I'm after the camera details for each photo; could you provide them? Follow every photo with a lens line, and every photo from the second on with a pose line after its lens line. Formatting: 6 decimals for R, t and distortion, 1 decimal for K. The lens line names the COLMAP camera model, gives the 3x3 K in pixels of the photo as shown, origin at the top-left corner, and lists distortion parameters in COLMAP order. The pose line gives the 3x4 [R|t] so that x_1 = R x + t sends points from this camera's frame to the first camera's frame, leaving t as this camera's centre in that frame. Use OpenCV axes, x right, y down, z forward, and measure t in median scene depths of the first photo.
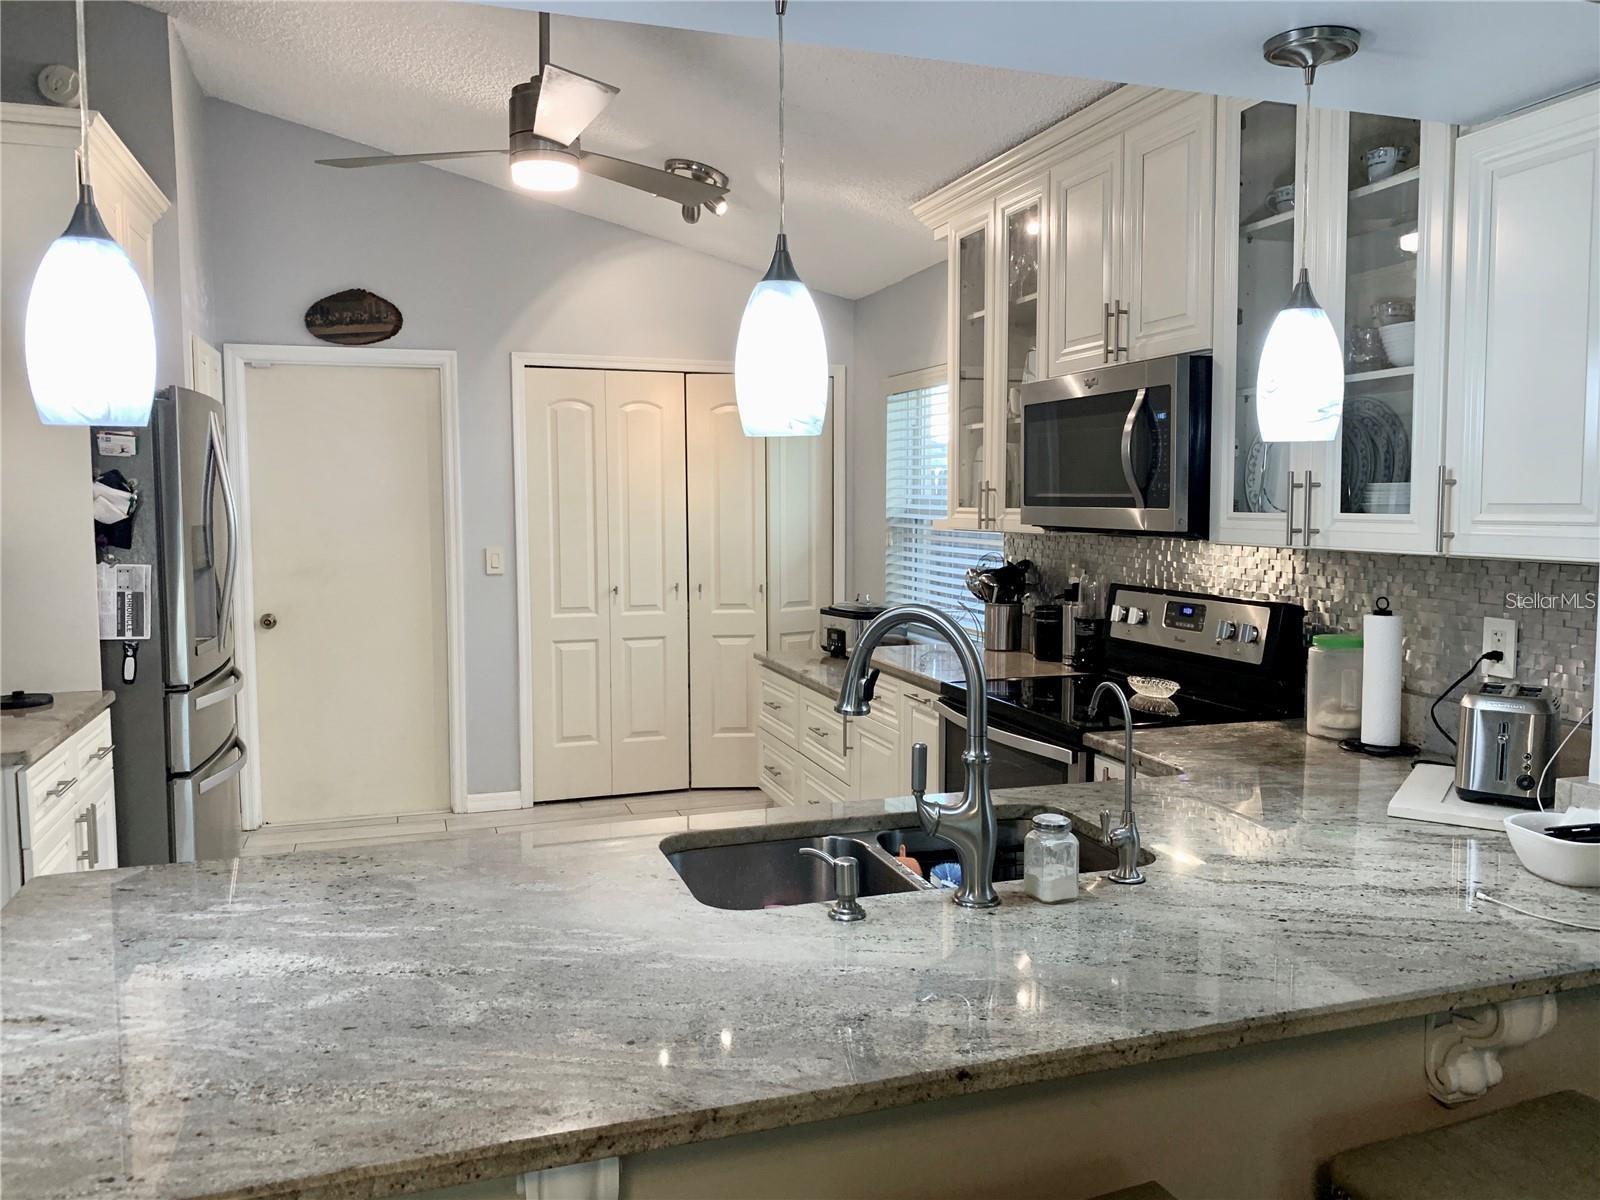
lens RADIAL K [[1206.7, 0, 802.1], [0, 1206.7, 585.9], [0, 0, 1]] dist [0.014396, -0.001340]
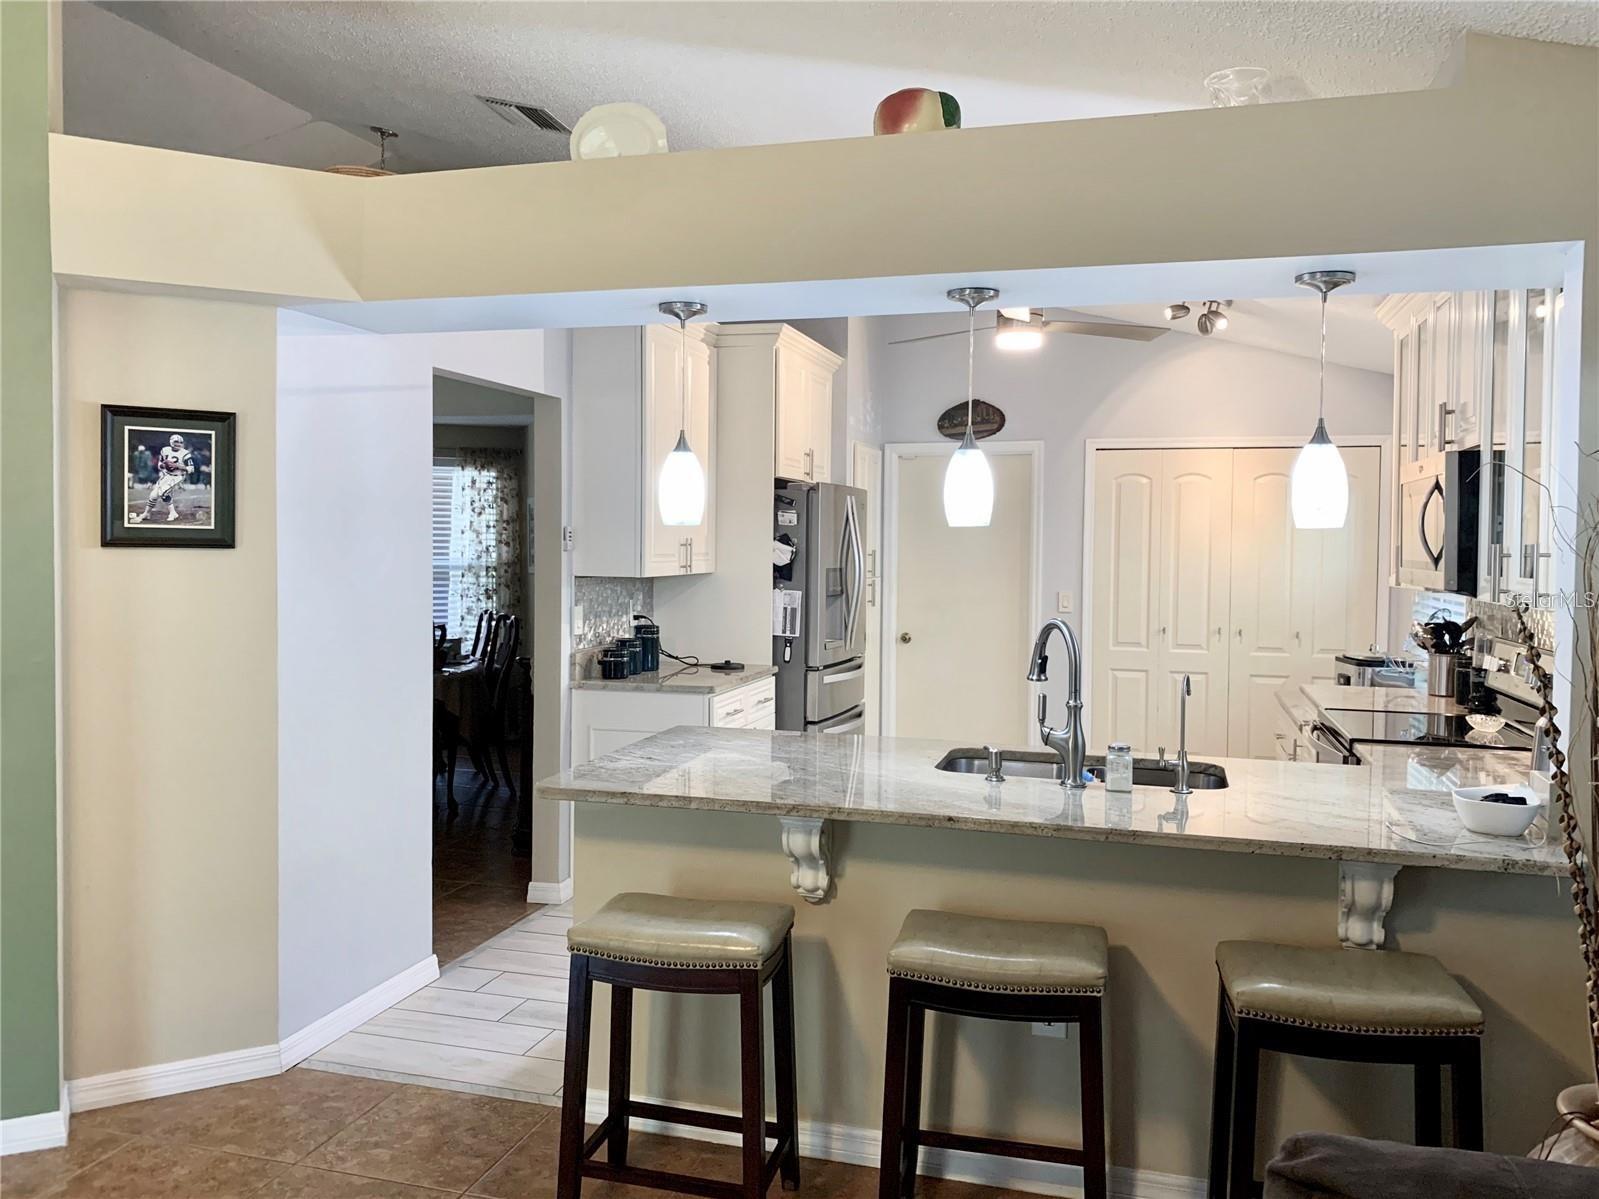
lens RADIAL K [[1209.3, 0, 799.5], [0, 1209.3, 599.5], [0, 0, 1]] dist [-0.001057, 0.002887]
pose [[0.818787, 0.038073, -0.572834, 0.391394], [-0.055971, 0.998339, -0.013650, 0.015786], [0.571363, 0.043238, 0.819558, -0.335616]]
